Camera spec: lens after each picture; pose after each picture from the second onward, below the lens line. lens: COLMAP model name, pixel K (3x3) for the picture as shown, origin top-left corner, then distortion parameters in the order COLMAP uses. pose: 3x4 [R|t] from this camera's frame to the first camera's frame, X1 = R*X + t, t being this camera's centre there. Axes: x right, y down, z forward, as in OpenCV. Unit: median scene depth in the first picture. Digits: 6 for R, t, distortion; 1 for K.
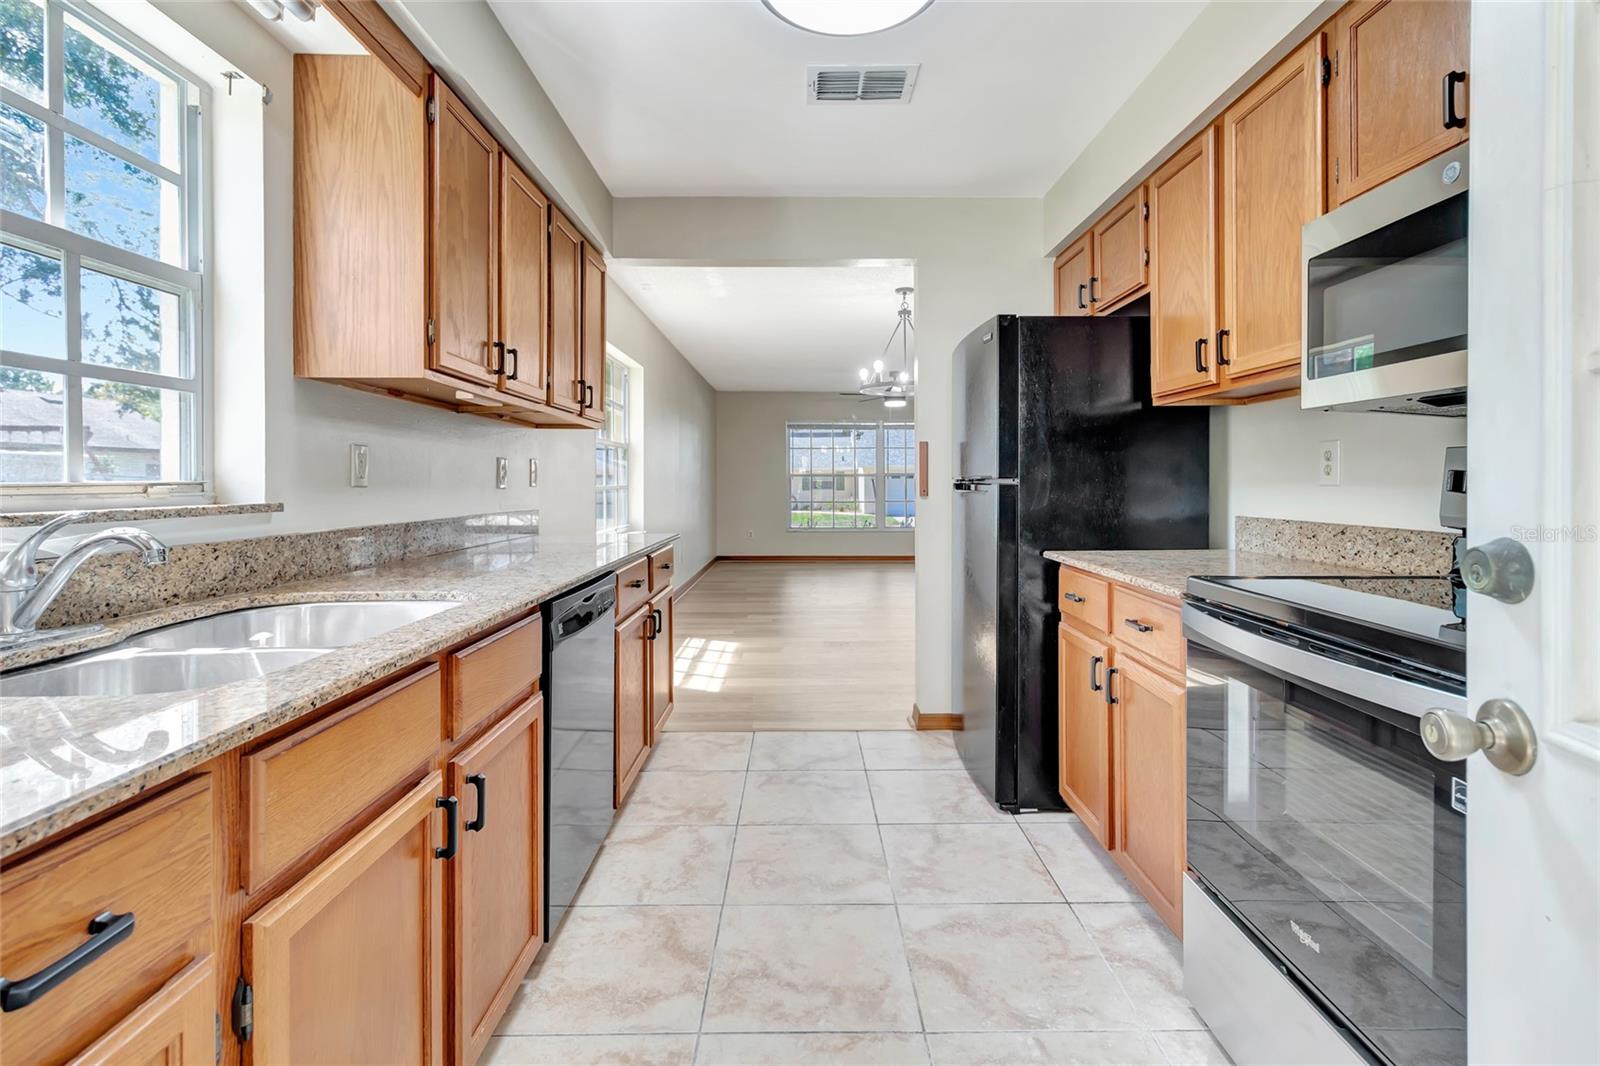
lens RADIAL K [[739.9, 0, 814.3], [0, 739.9, 491.6], [0, 0, 1]] dist [-0.001091, 0.000343]
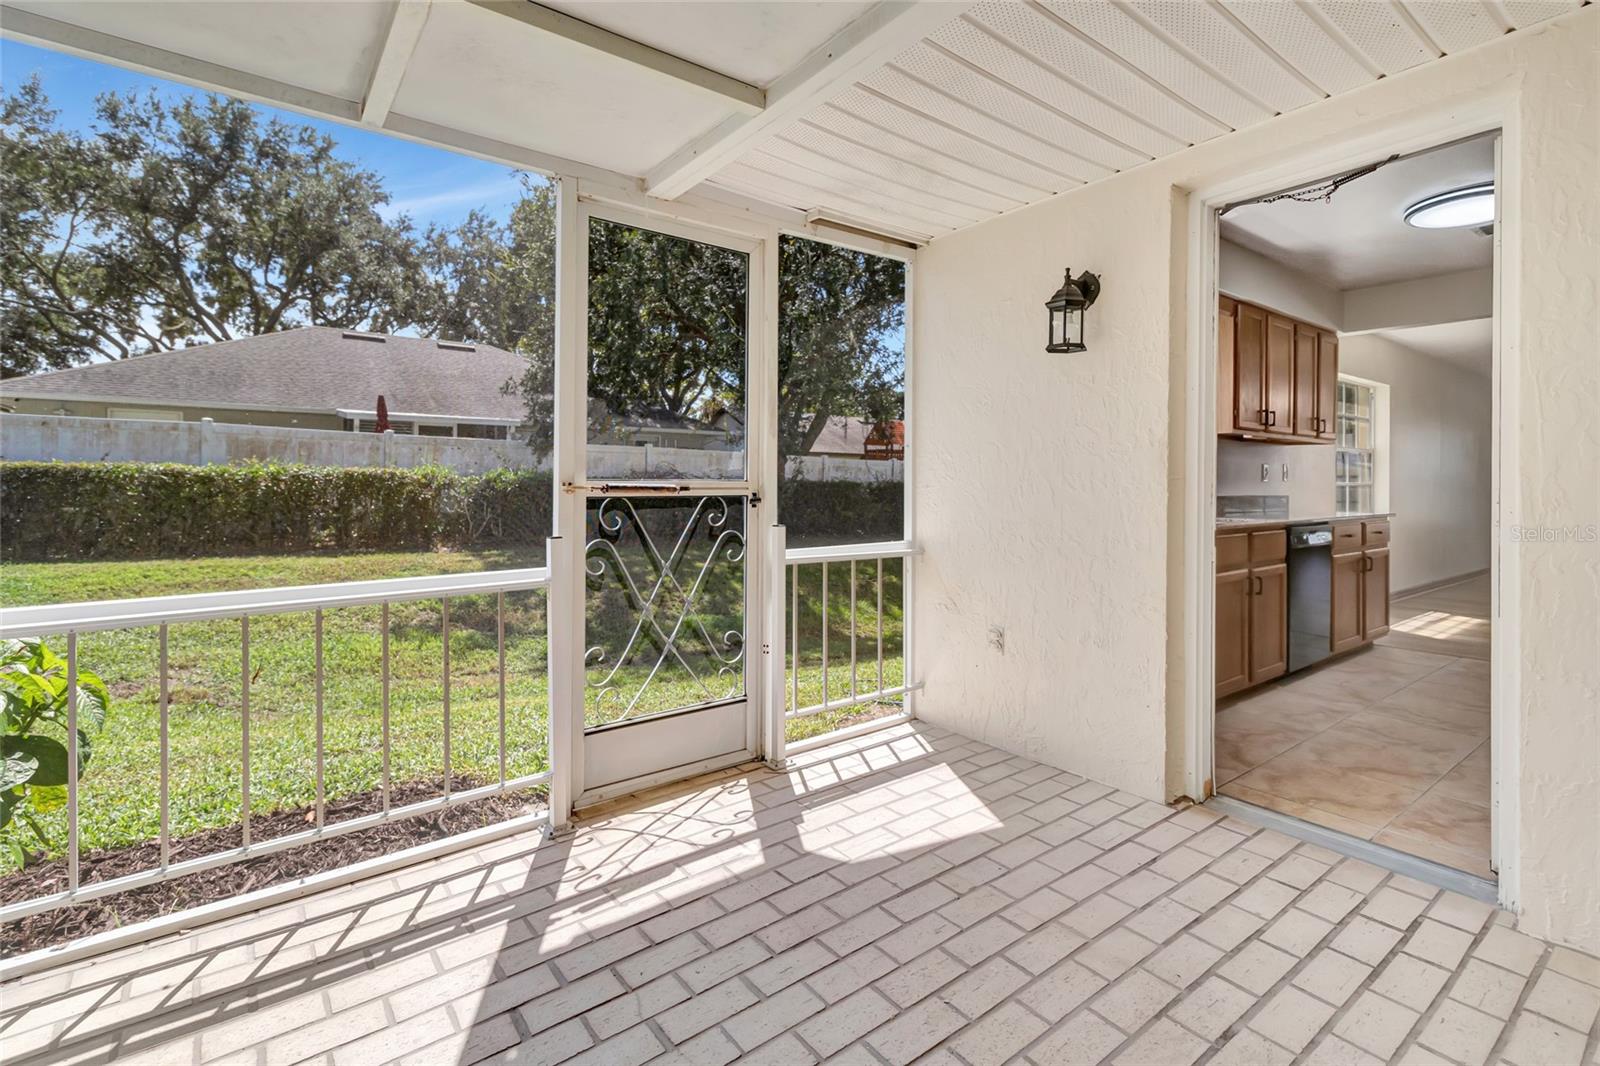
lens RADIAL K [[739.9, 0, 814.3], [0, 739.9, 491.6], [0, 0, 1]] dist [-0.001091, 0.000343]
pose [[0.593289, 0.002953, -0.804984, 0.360686], [-0.008379, 0.999962, -0.002507, 0.031876], [0.804946, 0.008233, 0.593291, -0.913755]]
